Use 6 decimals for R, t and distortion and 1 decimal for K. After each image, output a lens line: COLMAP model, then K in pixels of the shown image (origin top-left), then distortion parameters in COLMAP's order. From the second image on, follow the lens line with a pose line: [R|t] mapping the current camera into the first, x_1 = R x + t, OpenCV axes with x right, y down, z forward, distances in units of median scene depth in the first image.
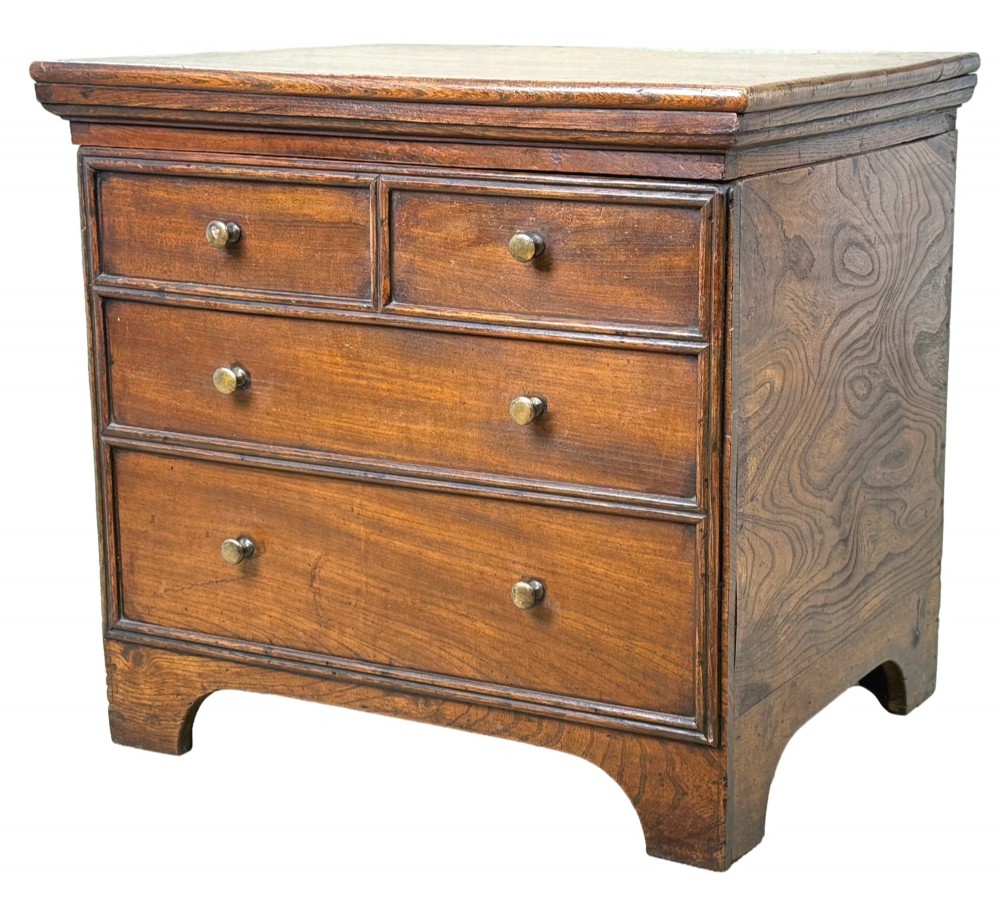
lens RADIAL K [[2305.0, 0, 620.4], [0, 2305.0, 565.5], [0, 0, 1]] dist [0.151276, -0.272393]
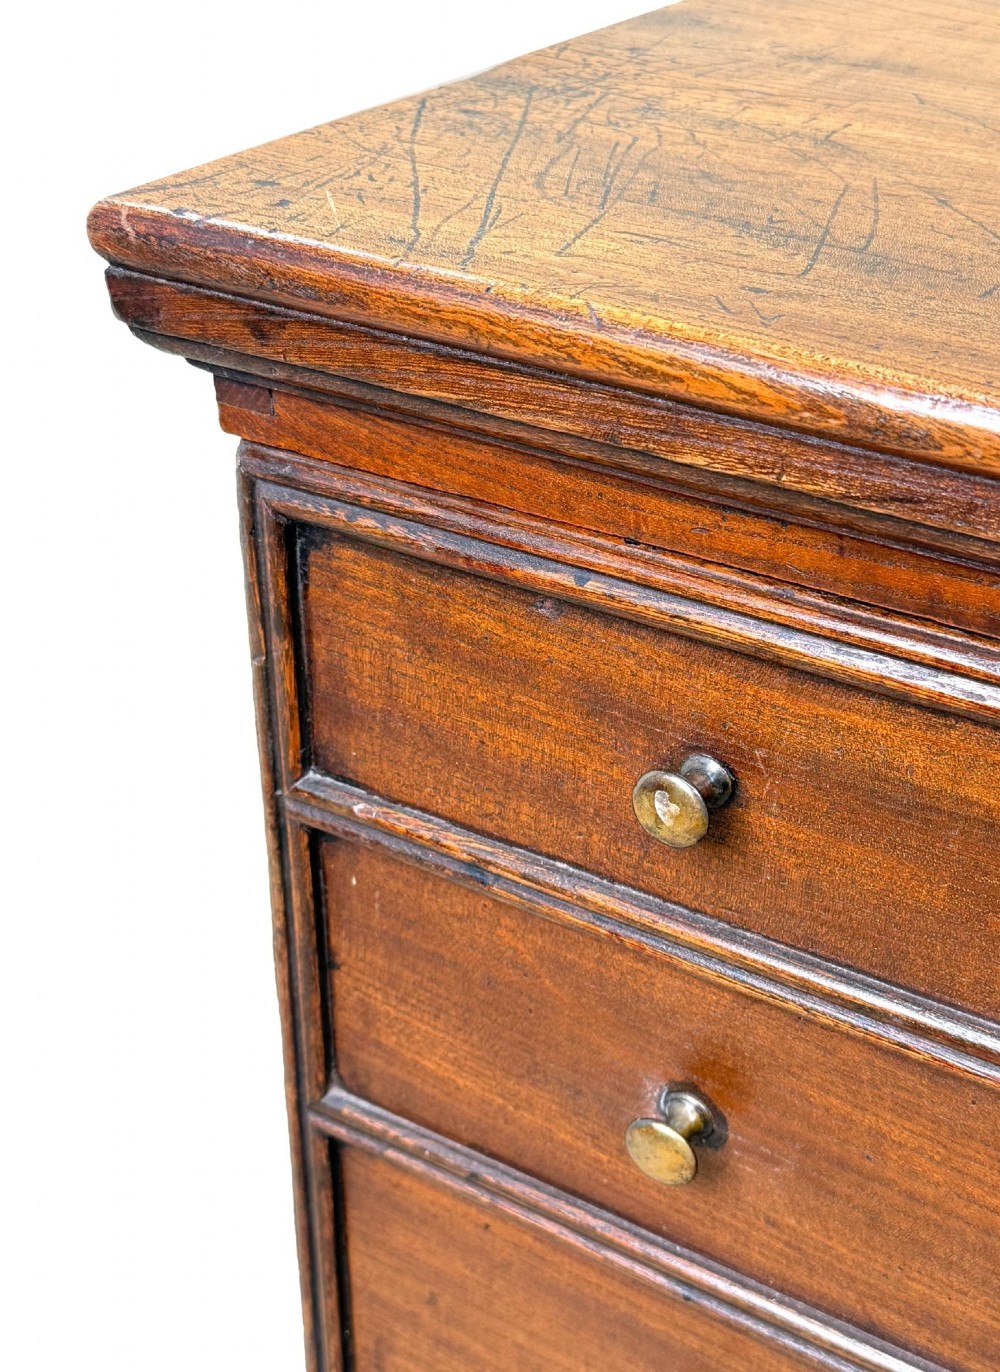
lens RADIAL K [[1963.1, 0, 589.2], [0, 1963.1, 687.2], [0, 0, 1]] dist [0.102943, -0.001028]
pose [[0.998627, 0.033161, -0.040547, -0.174247], [-0.021204, 0.963748, 0.265969, -0.231934], [0.047897, -0.264744, 0.963128, 0.738356]]
